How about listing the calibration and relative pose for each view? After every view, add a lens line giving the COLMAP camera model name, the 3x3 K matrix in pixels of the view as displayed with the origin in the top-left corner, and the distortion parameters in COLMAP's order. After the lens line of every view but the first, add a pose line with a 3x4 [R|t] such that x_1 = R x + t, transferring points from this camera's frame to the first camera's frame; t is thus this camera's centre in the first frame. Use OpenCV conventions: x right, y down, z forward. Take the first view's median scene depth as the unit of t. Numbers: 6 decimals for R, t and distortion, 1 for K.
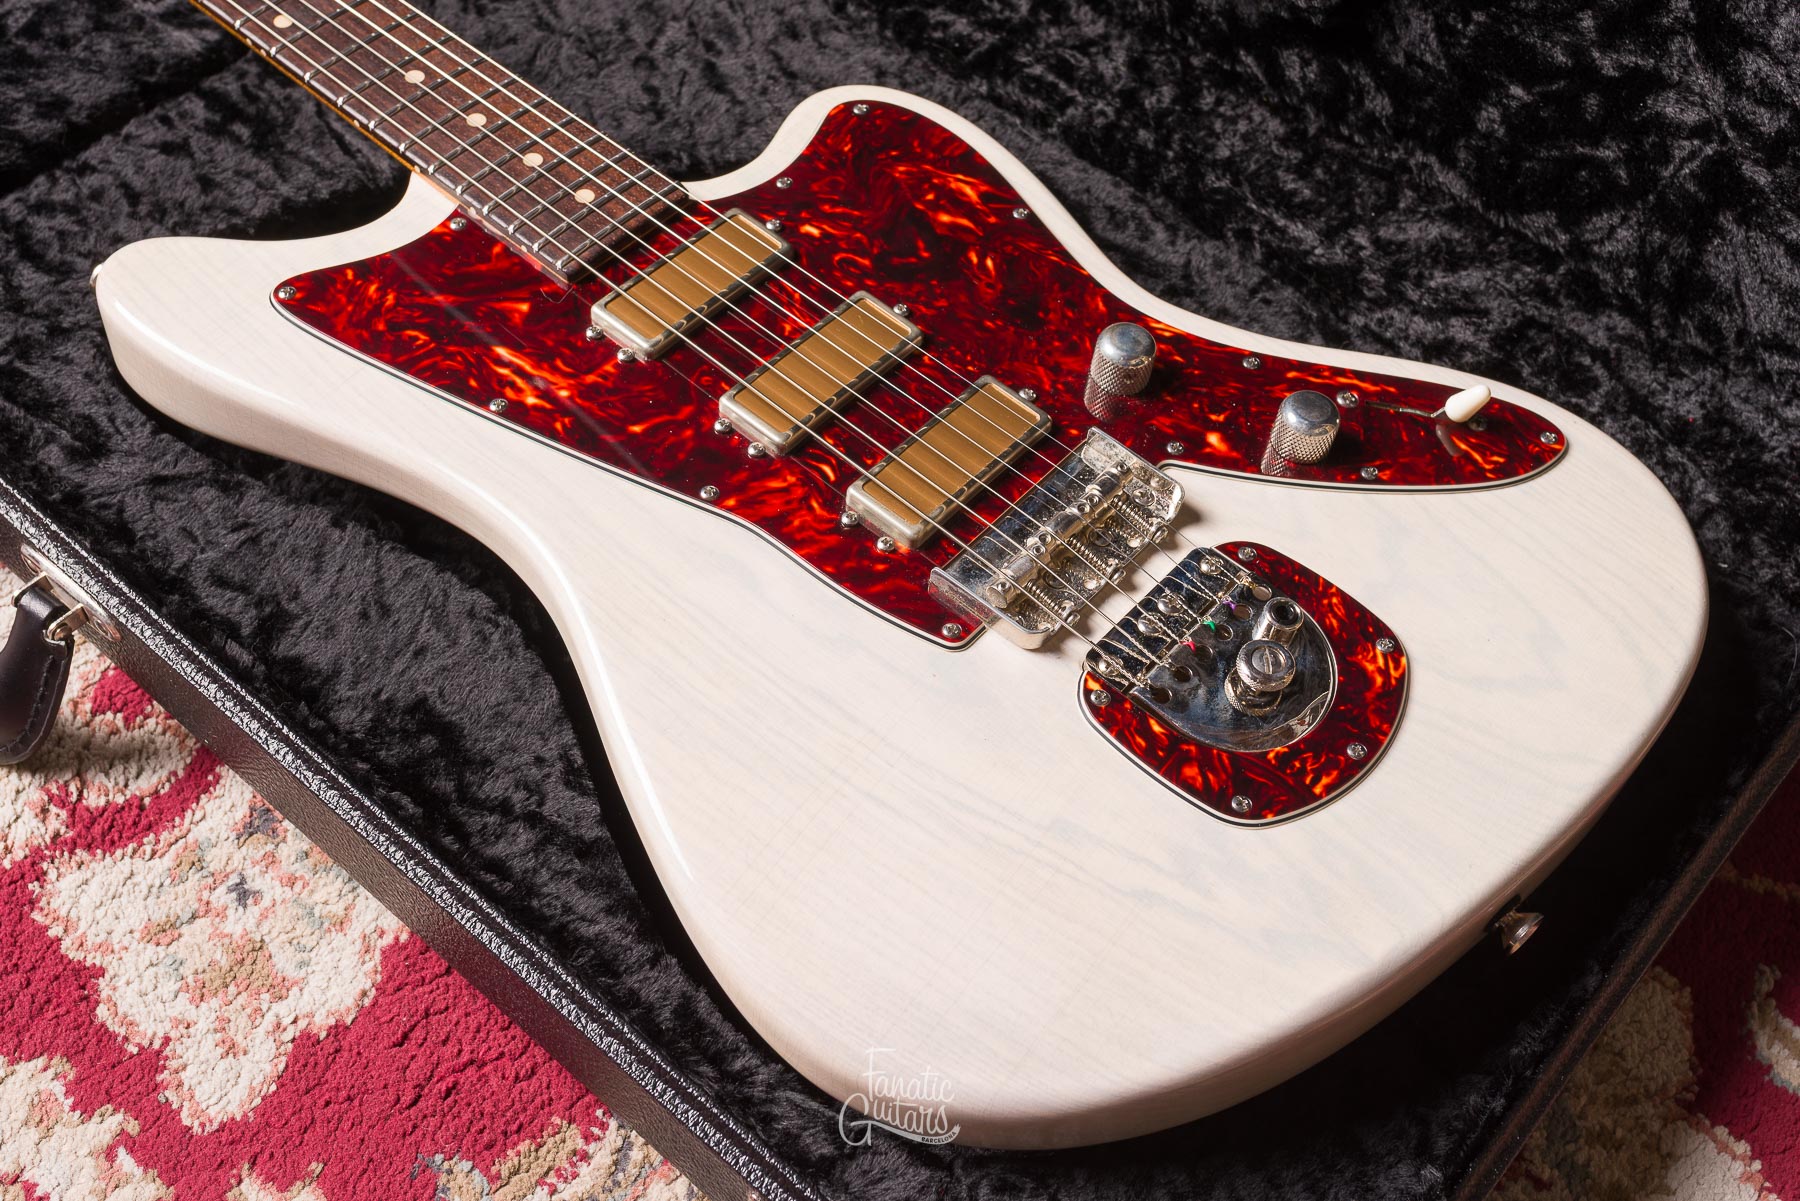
lens RADIAL K [[2104.0, 0, 872.9], [0, 2104.0, 555.5], [0, 0, 1]] dist [-0.000429, 0.003492]
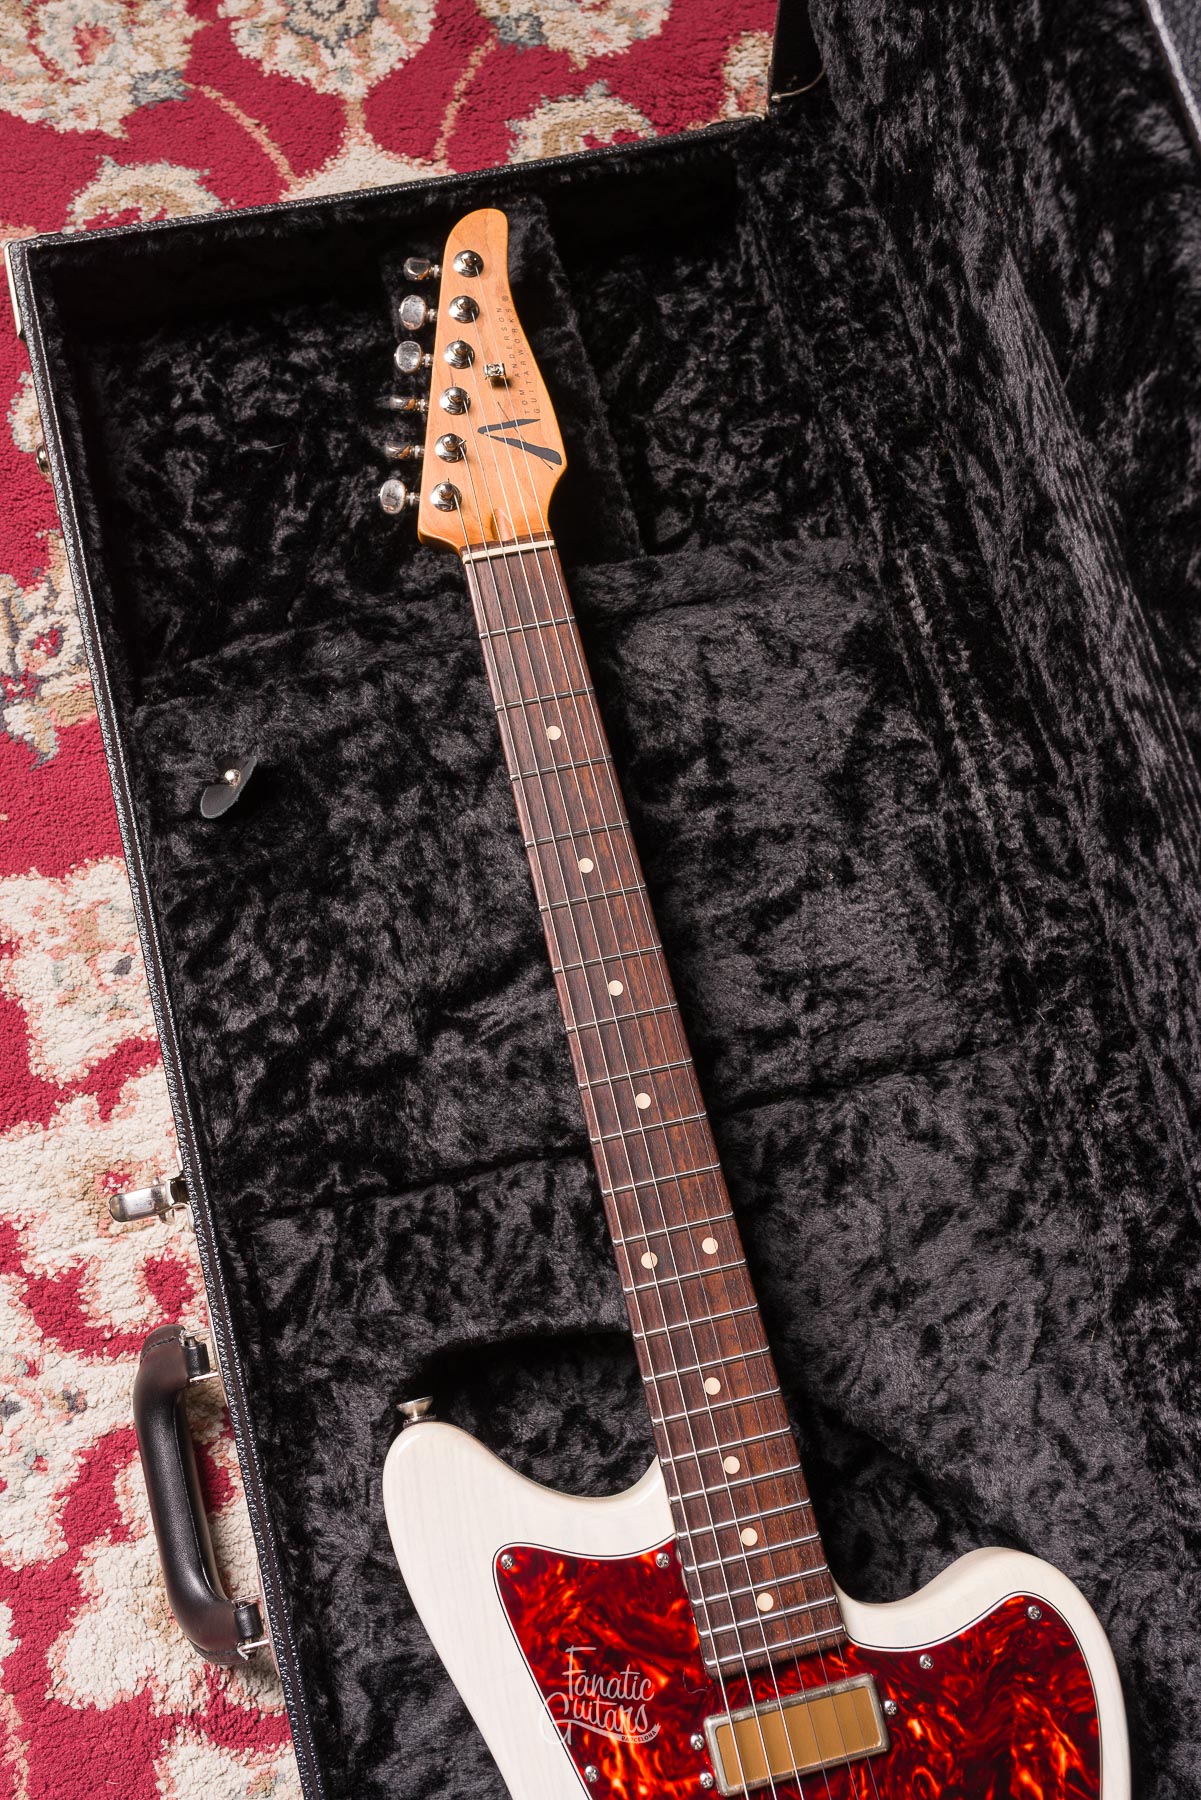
lens RADIAL K [[1736.8, 0, 600.7], [0, 1736.8, 897.2], [0, 0, 1]] dist [-0.006069, 0.011231]
pose [[0.814567, 0.555763, -0.166156, -0.278121], [-0.469272, 0.799742, 0.374427, -0.831948], [0.340974, -0.227024, 0.912248, 0.177672]]
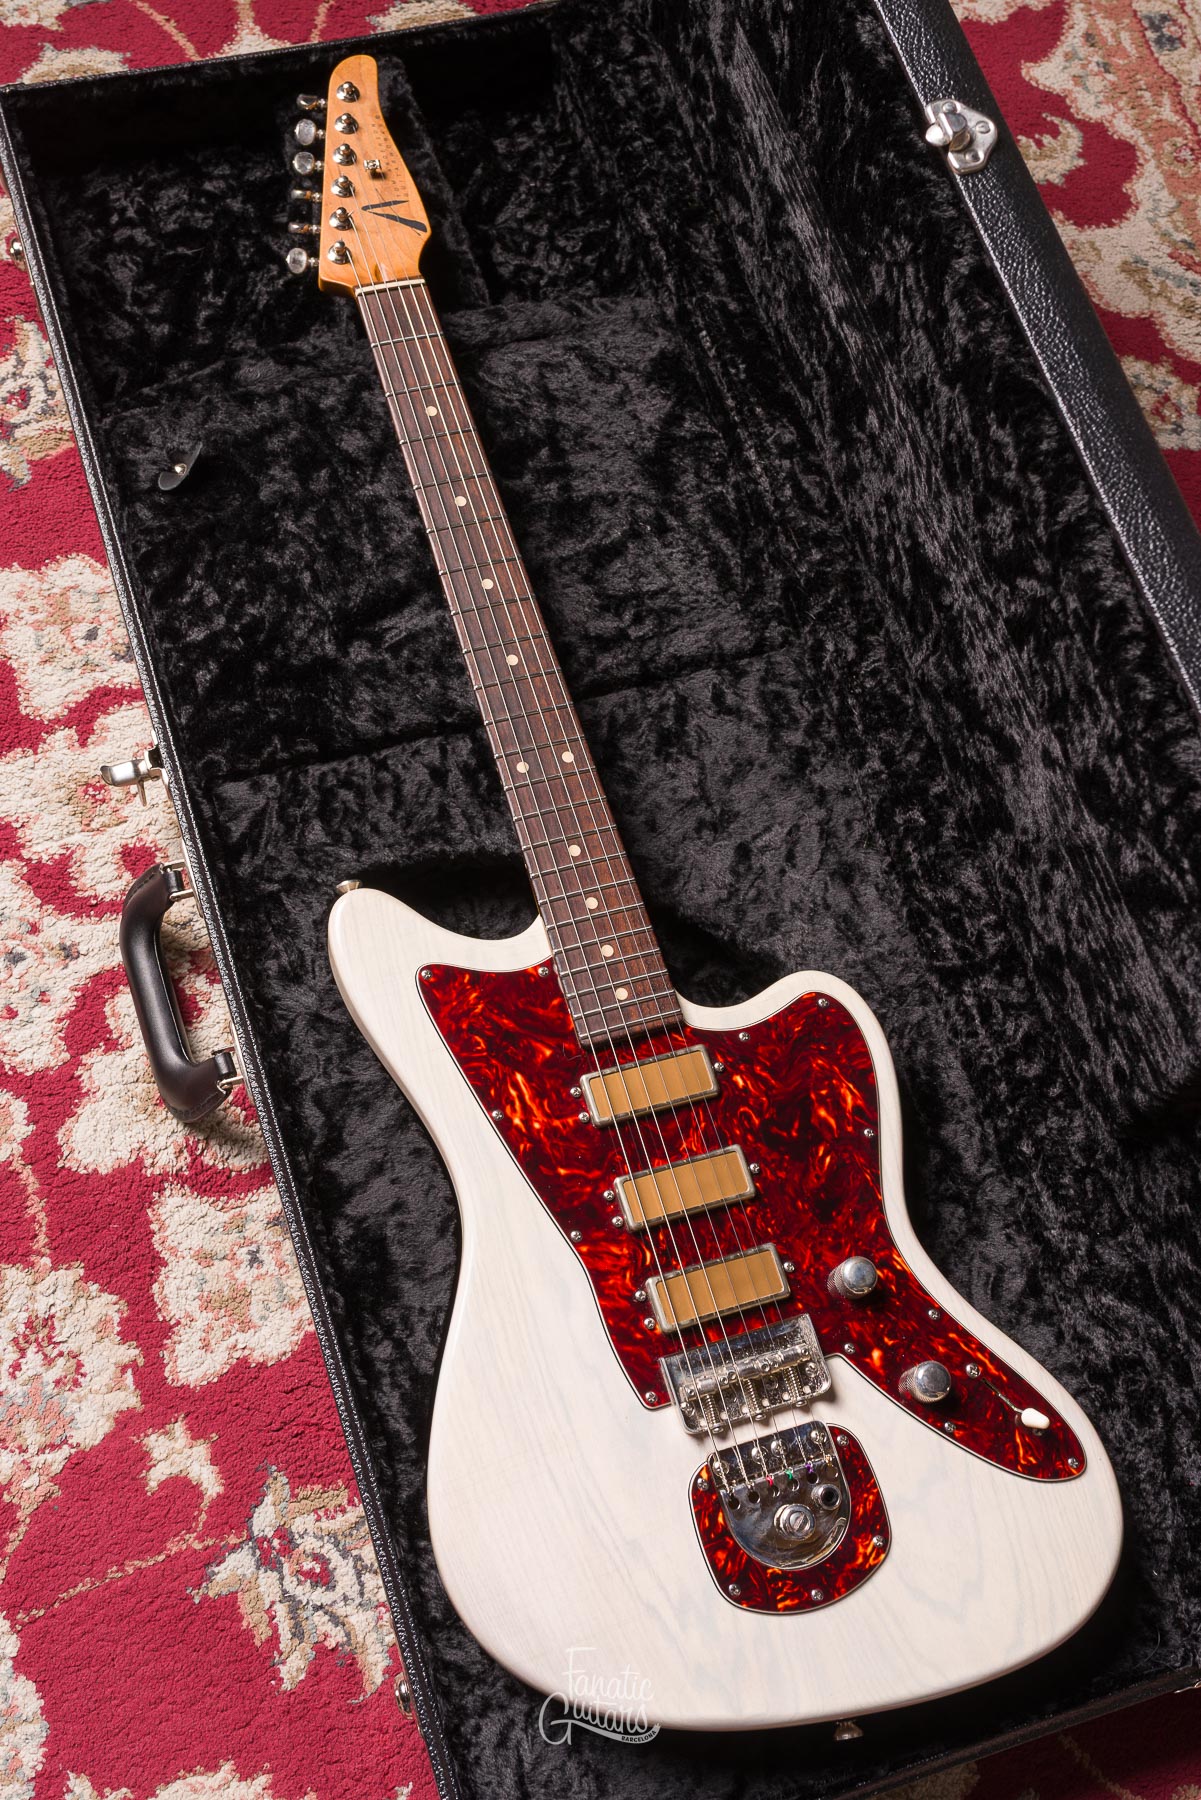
lens RADIAL K [[1962.9, 0, 592.6], [0, 1962.9, 882.5], [0, 0, 1]] dist [0.000780, -0.004404]
pose [[0.851915, 0.497488, -0.163543, 0.044259], [-0.451458, 0.855952, 0.252055, -0.620619], [0.265379, -0.140897, 0.953794, -0.404395]]
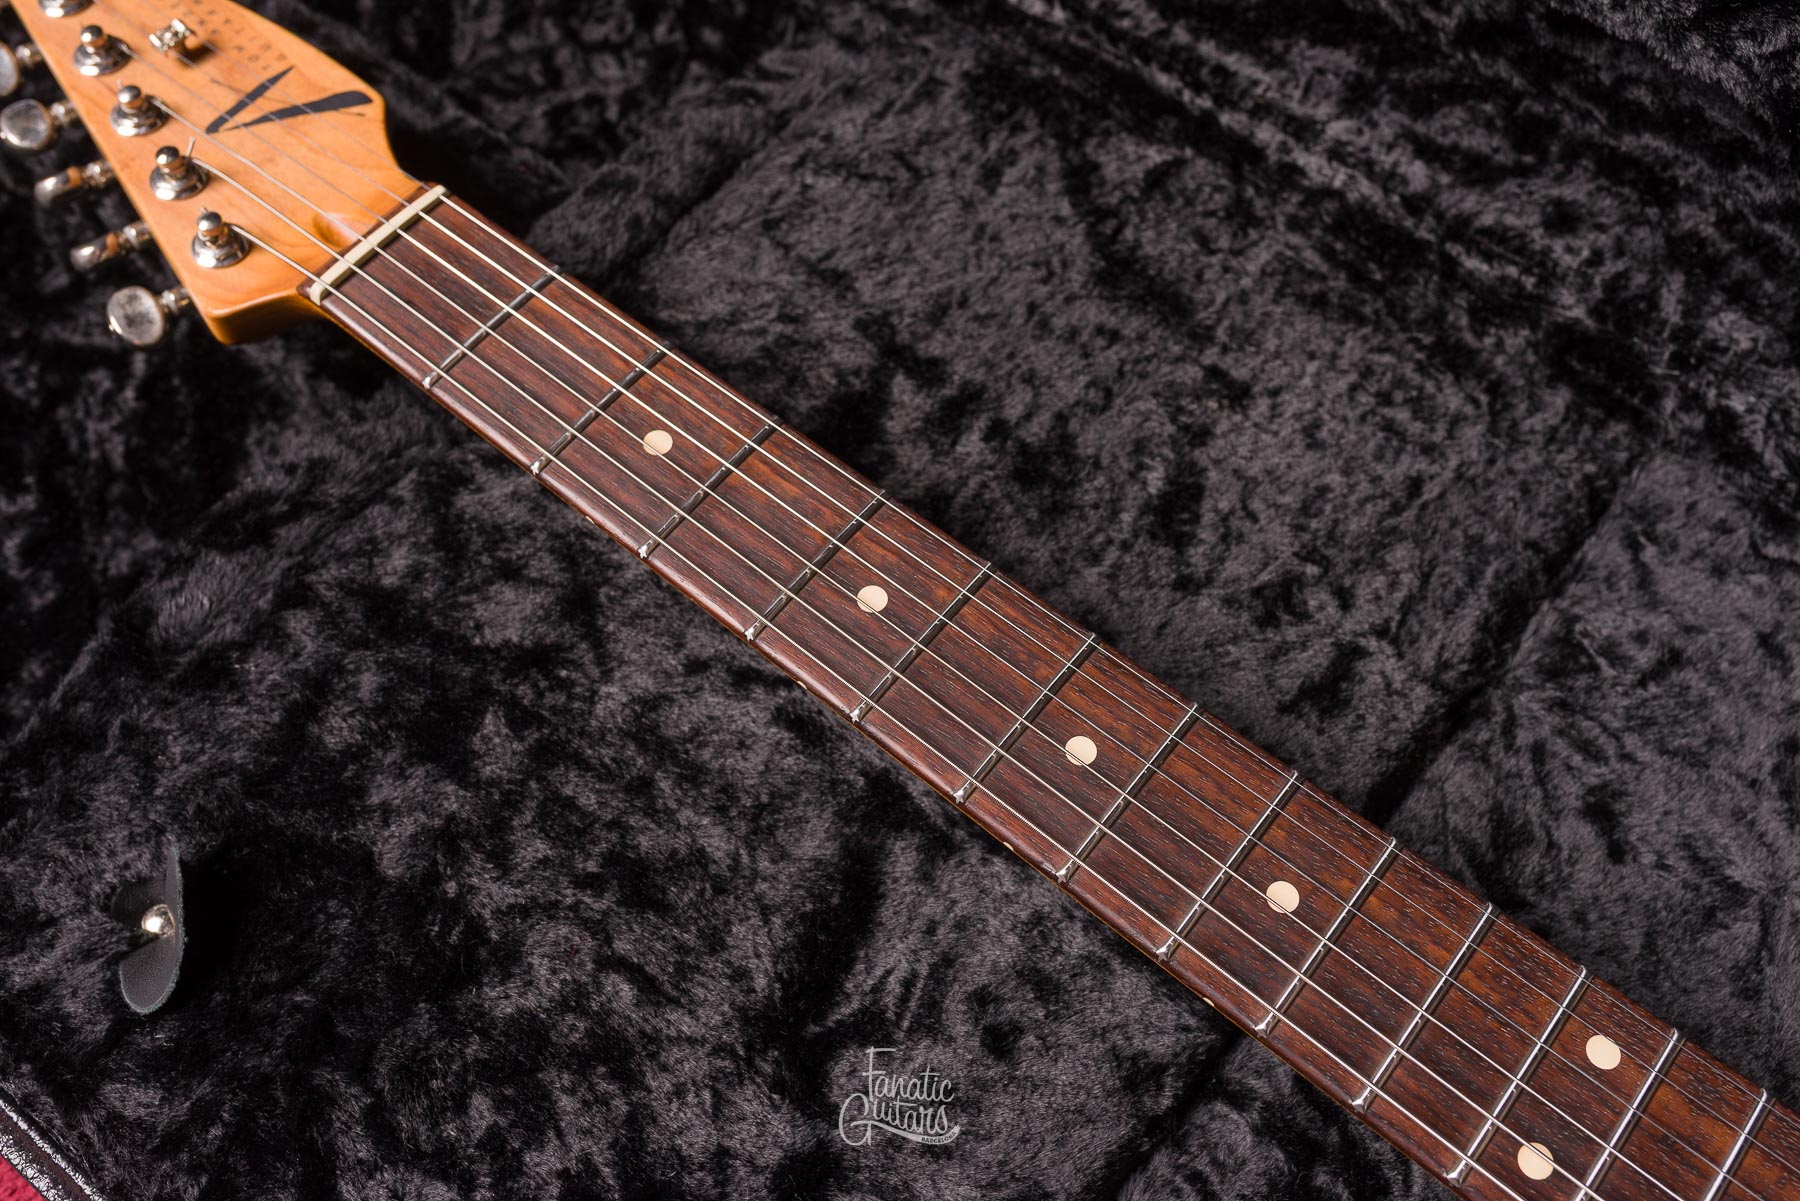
lens RADIAL K [[1793.3, 0, 898.3], [0, 1793.3, 594.0], [0, 0, 1]] dist [-0.002158, 0.006357]
pose [[0.997052, -0.062977, -0.043824, -0.448319], [0.069274, 0.984460, 0.161369, -0.520488], [0.032981, -0.163929, 0.985921, 0.632853]]
